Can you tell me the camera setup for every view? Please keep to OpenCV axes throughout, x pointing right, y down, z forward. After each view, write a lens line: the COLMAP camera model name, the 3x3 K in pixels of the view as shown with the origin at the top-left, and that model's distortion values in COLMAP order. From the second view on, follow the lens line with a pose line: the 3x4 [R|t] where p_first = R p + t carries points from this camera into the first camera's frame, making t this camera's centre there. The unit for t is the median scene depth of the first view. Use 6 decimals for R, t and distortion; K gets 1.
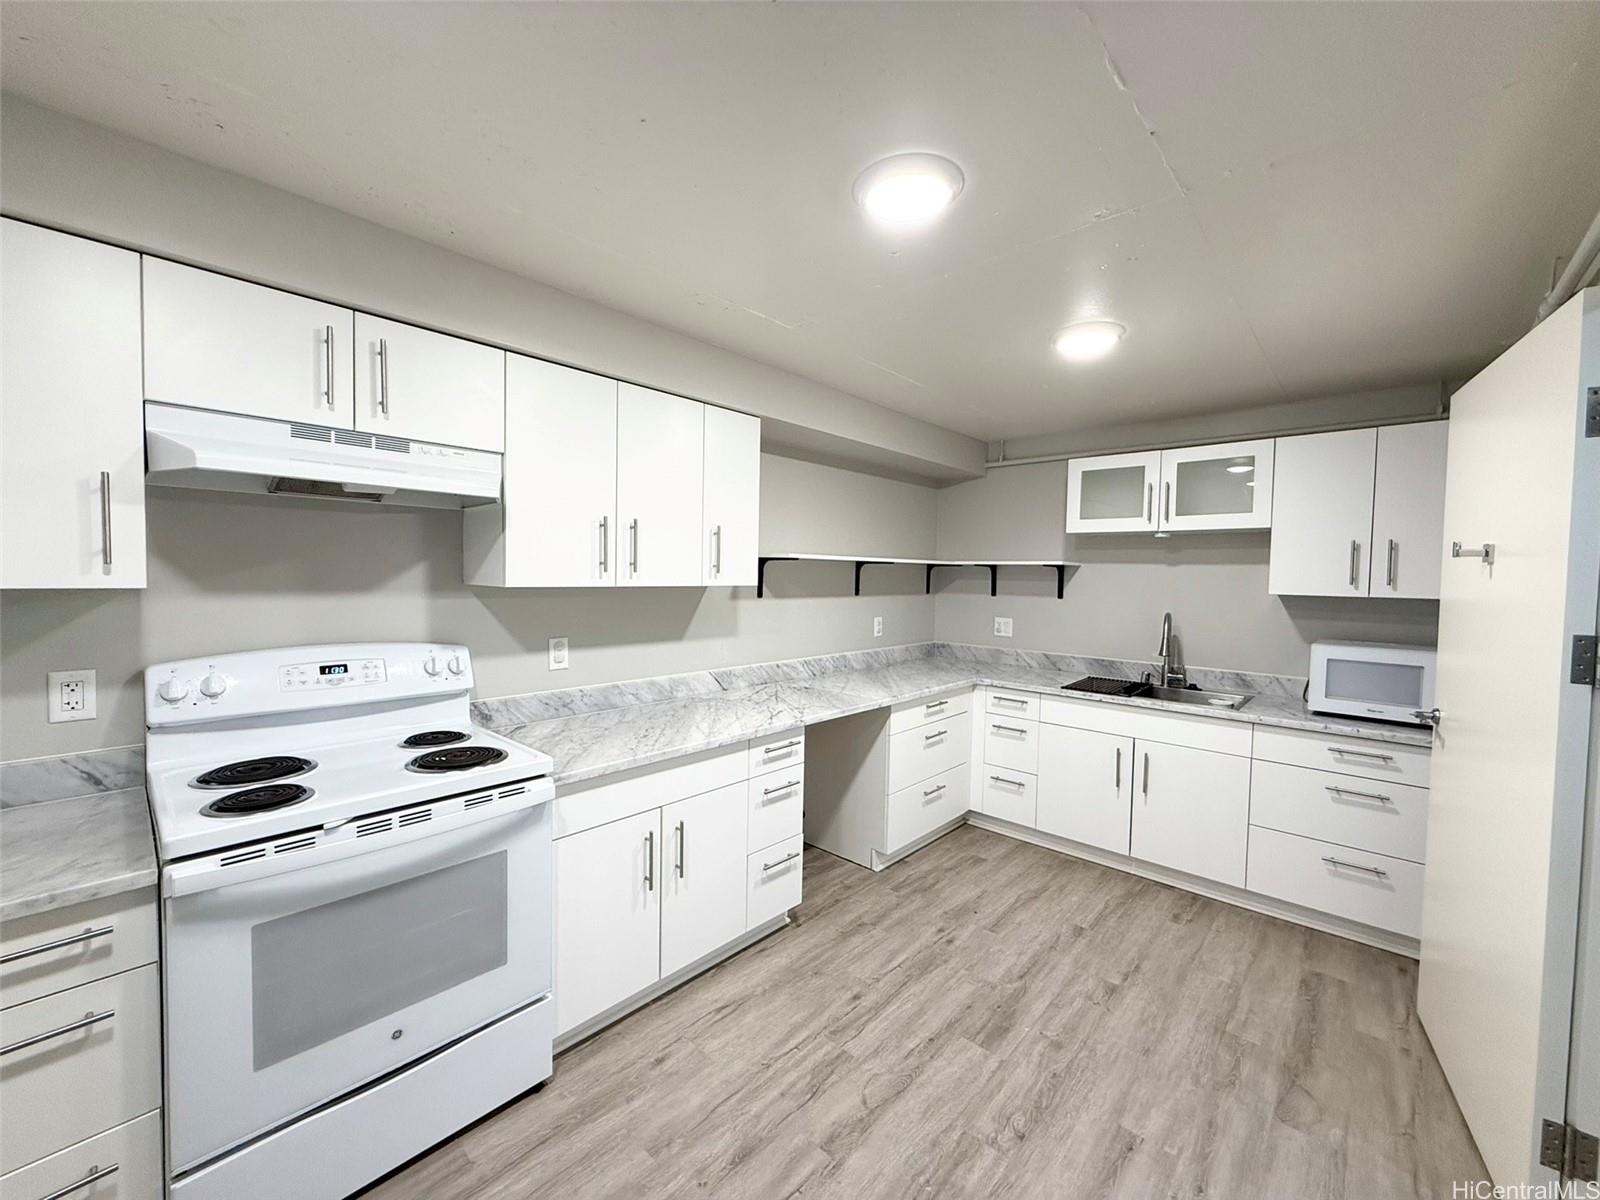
lens RADIAL K [[635.0, 0, 797.4], [0, 635.0, 596.3], [0, 0, 1]] dist [-0.000906, -0.000319]
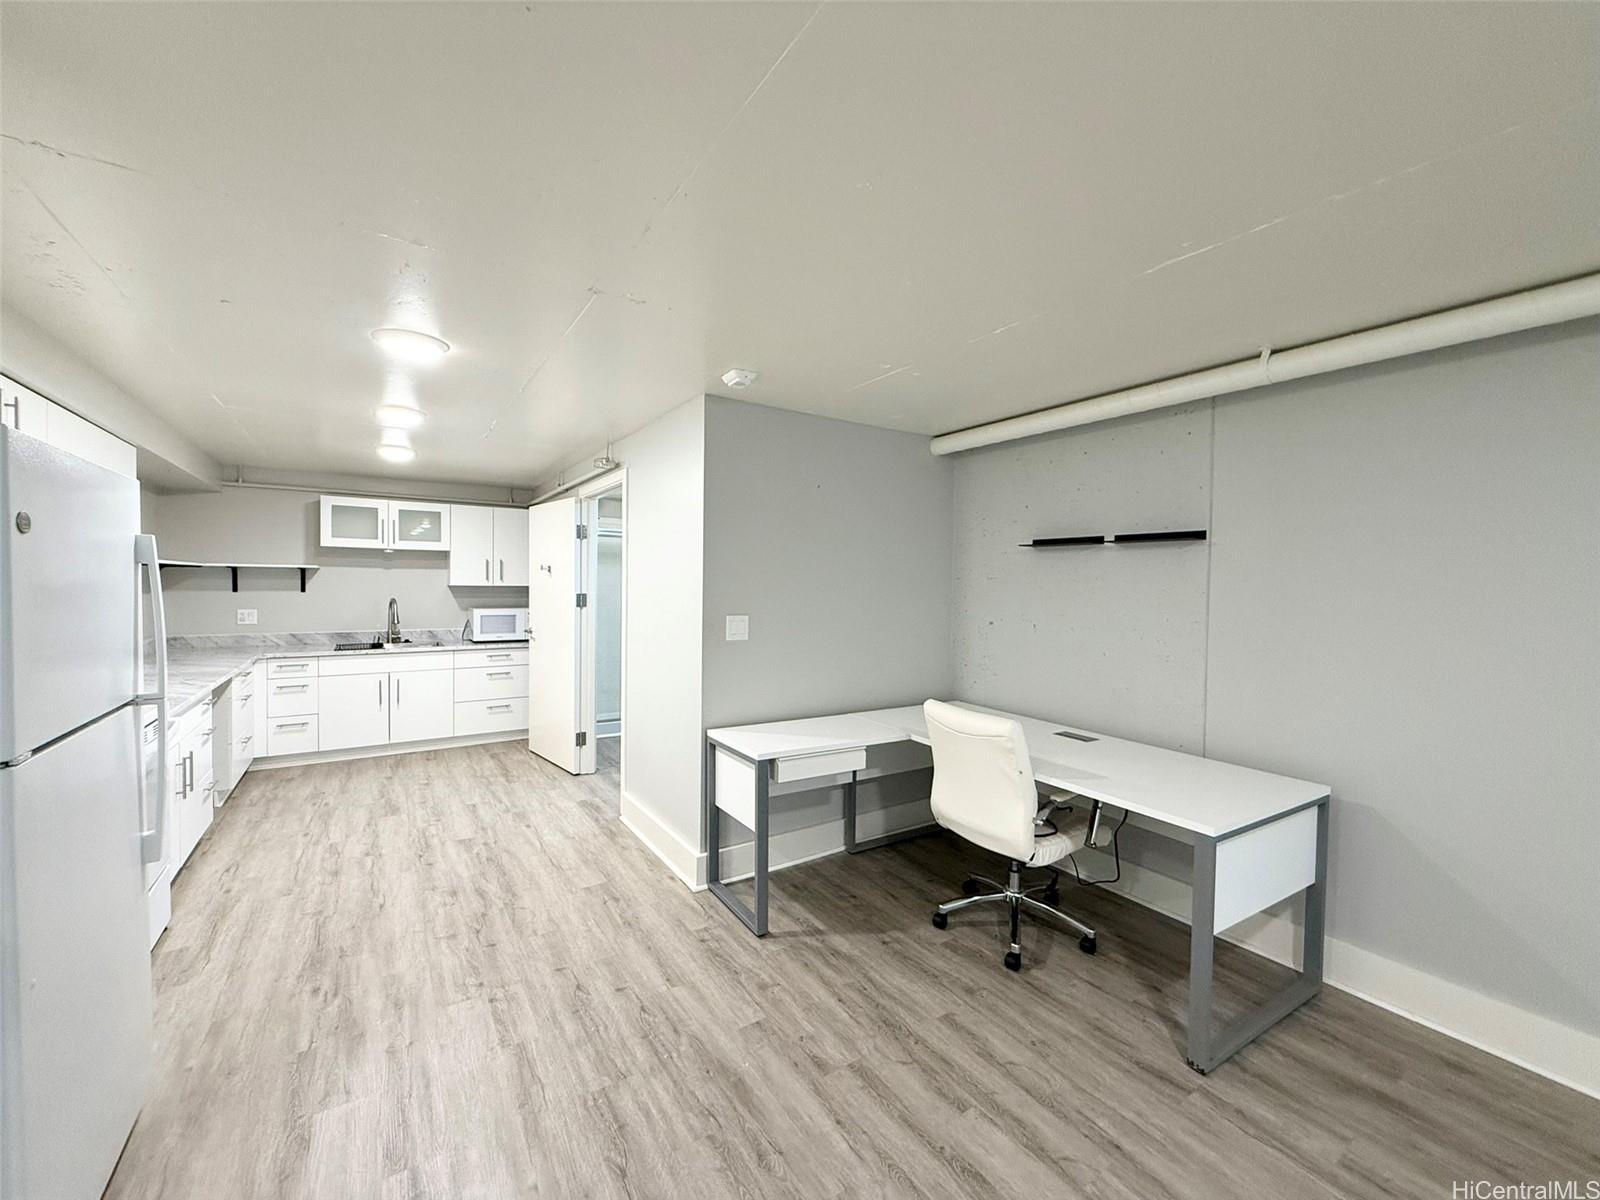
lens RADIAL K [[635.0, 0, 798.4], [0, 635.0, 599.4], [0, 0, 1]] dist [-0.000906, -0.000319]
pose [[0.233972, -0.039711, 0.971432, -0.928866], [0.026875, 0.999048, 0.034367, 0.001672], [-0.971872, 0.018066, 0.234817, -0.498923]]
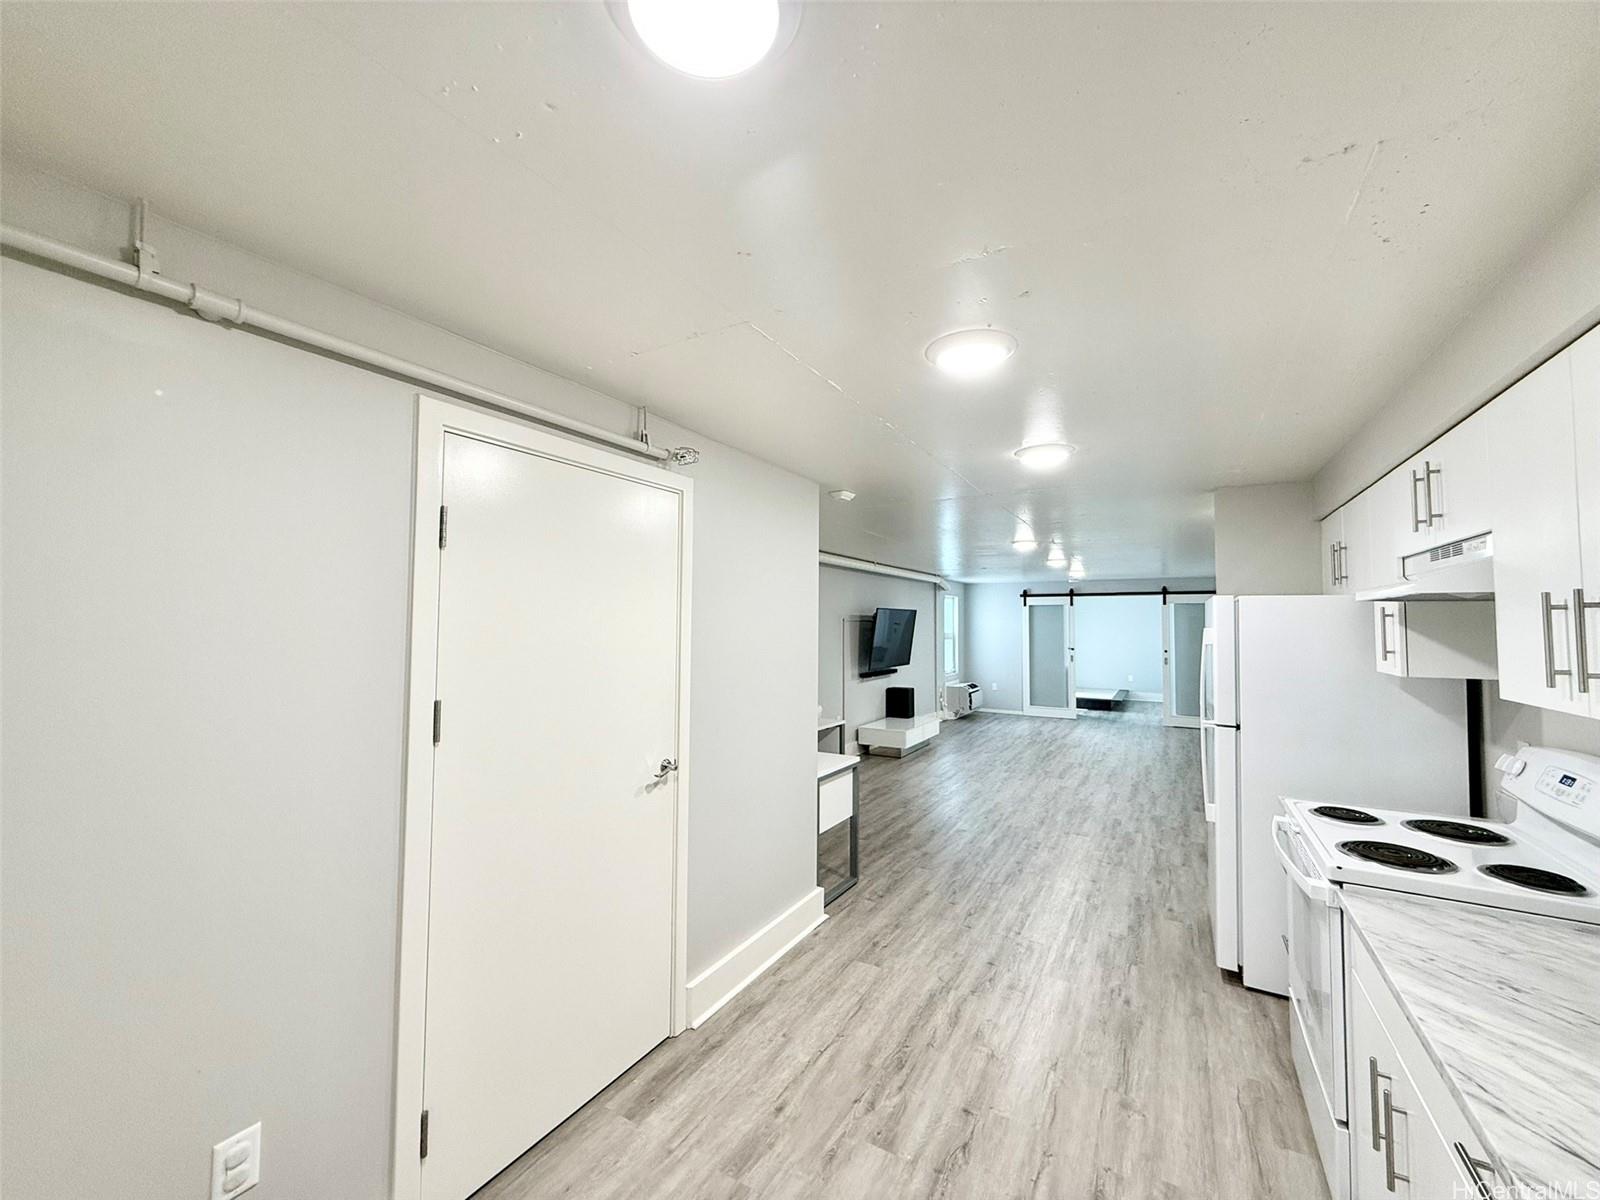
lens RADIAL K [[635.0, 0, 799.9], [0, 635.0, 599.1], [0, 0, 1]] dist [-0.000906, -0.000319]
pose [[-0.976148, -0.032631, -0.214641, 0.413206], [-0.031094, 0.999461, -0.010534, -0.069432], [0.214869, -0.003608, -0.976636, 1.145515]]
